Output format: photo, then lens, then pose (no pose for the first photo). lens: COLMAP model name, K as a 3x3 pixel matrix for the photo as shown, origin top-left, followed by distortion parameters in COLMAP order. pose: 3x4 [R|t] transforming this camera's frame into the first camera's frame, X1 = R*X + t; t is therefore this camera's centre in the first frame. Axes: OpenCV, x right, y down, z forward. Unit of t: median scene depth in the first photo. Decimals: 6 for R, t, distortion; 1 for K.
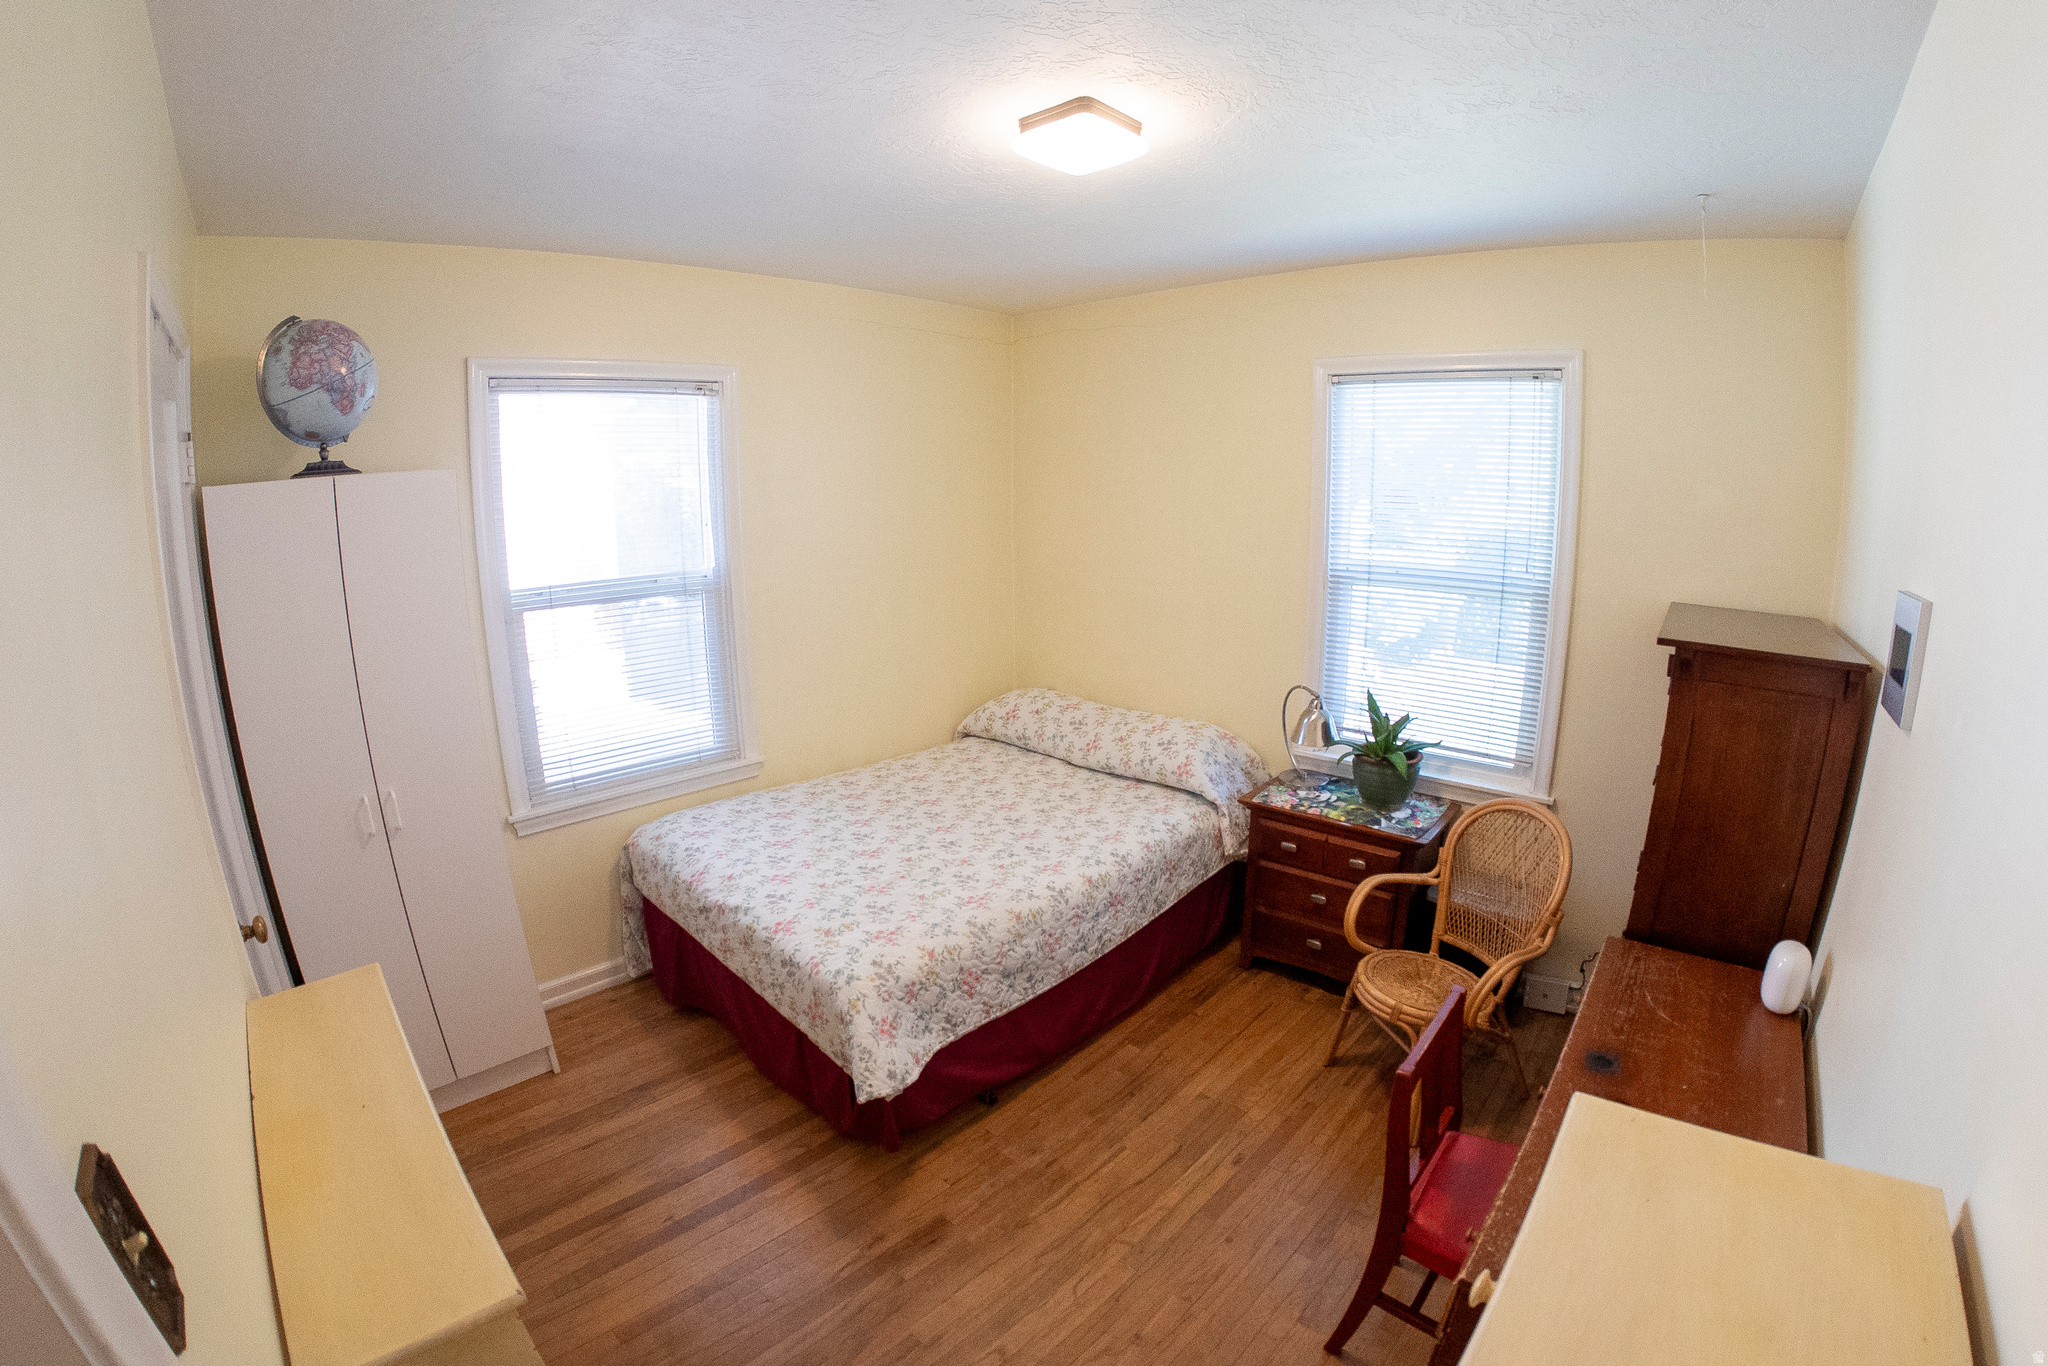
lens RADIAL K [[977.6, 0, 1028.4], [0, 977.6, 691.1], [0, 0, 1]] dist [-0.148361, 0.000208]
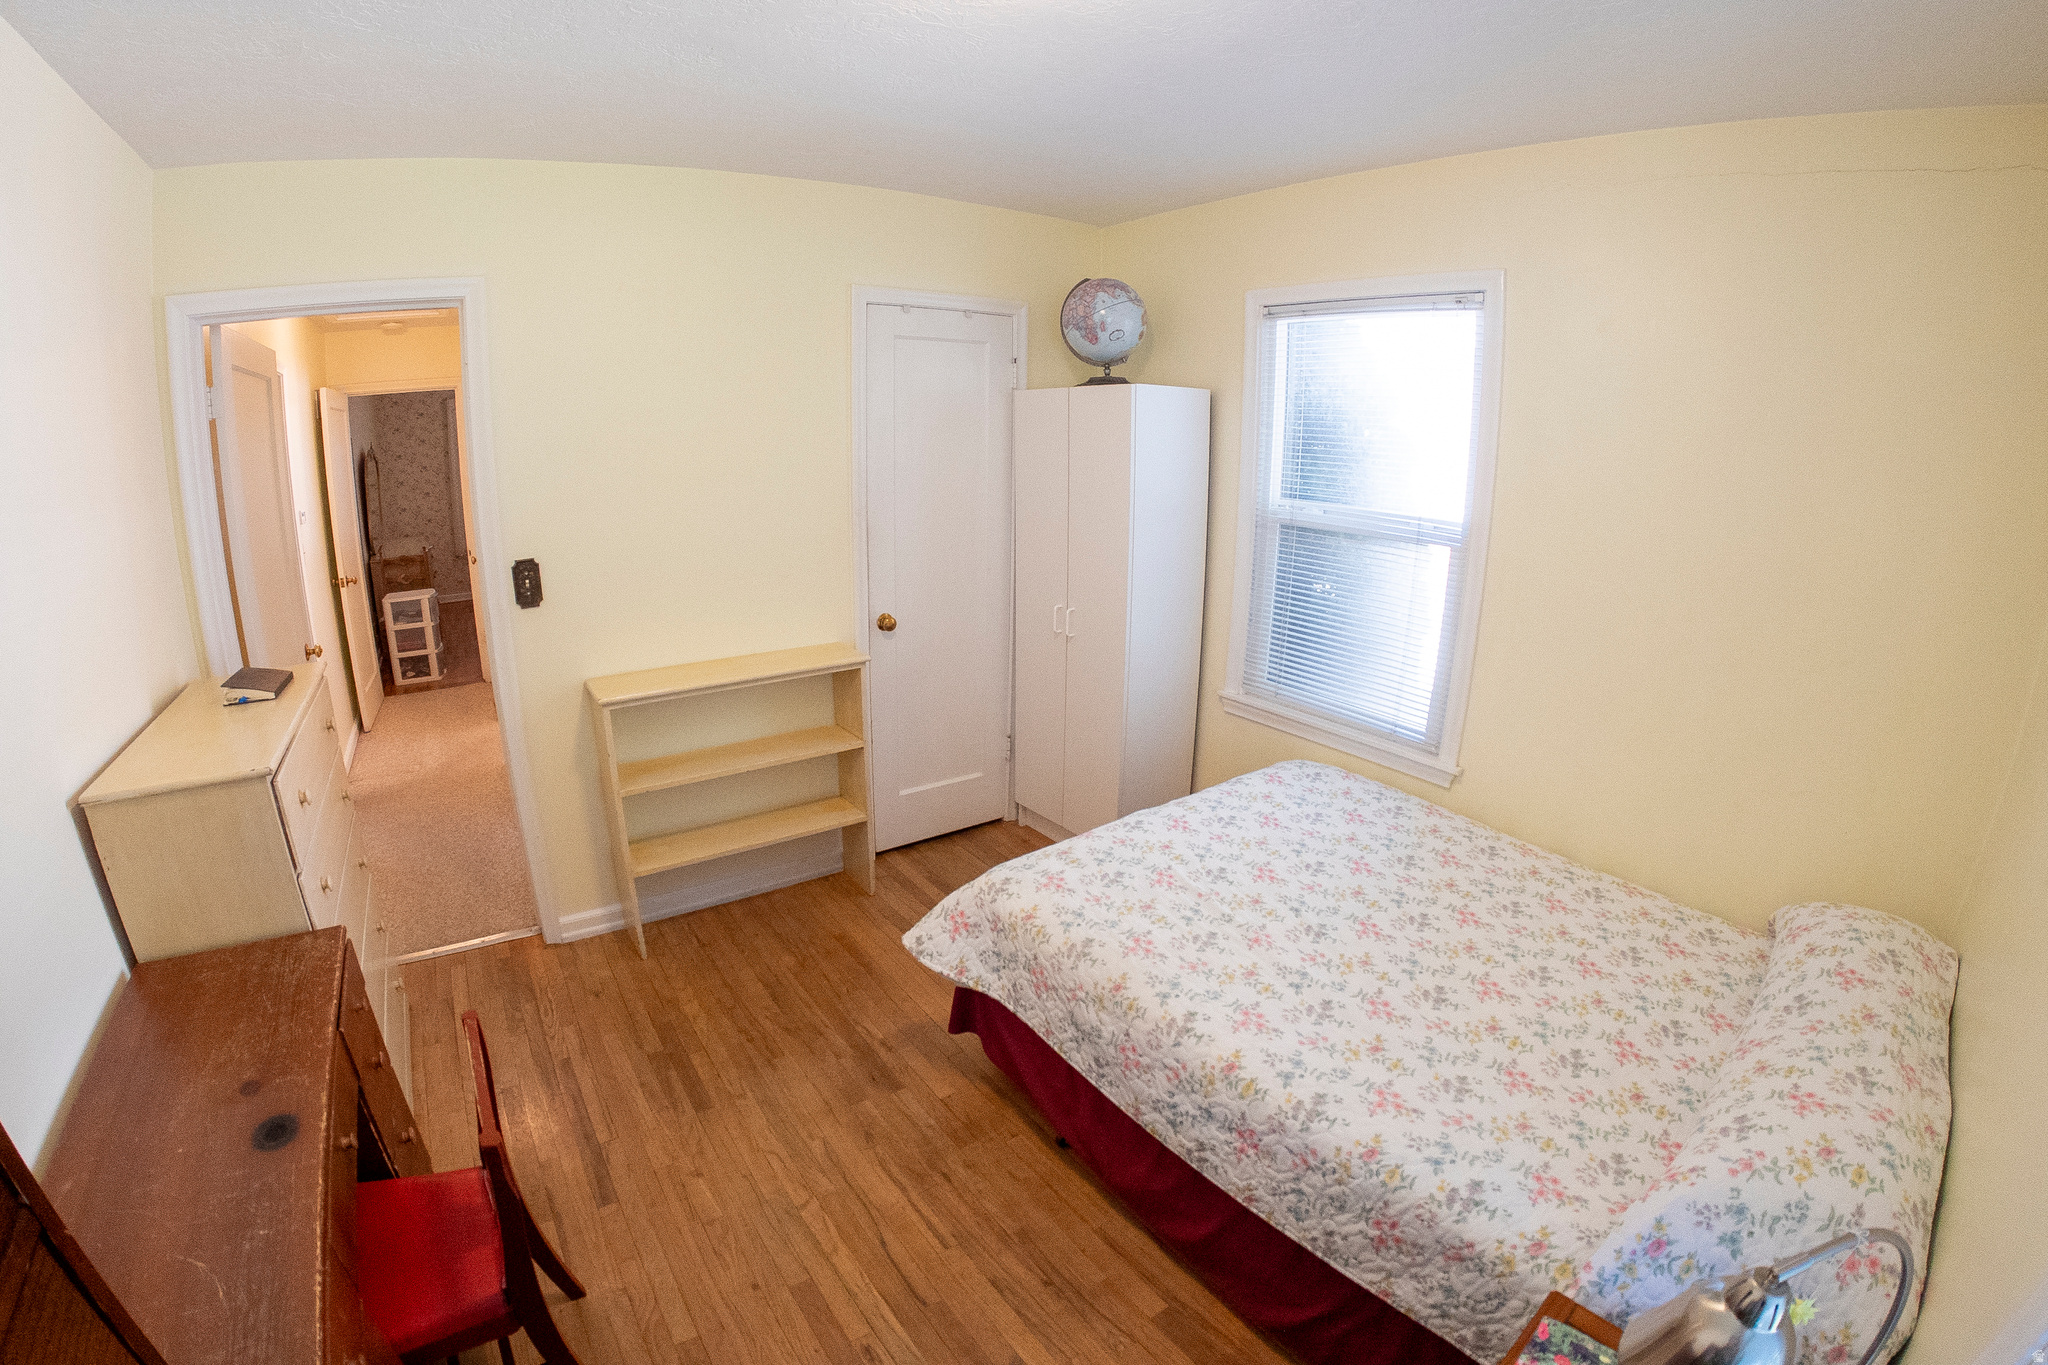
lens RADIAL K [[947.9, 0, 1024.0], [0, 947.9, 682.5], [0, 0, 1]] dist [-0.196223, 0.033996]
pose [[-0.246902, 0.260704, -0.933313, 0.652890], [-0.218875, 0.923238, 0.315792, -0.206593], [0.943998, 0.282249, -0.170887, 1.052343]]
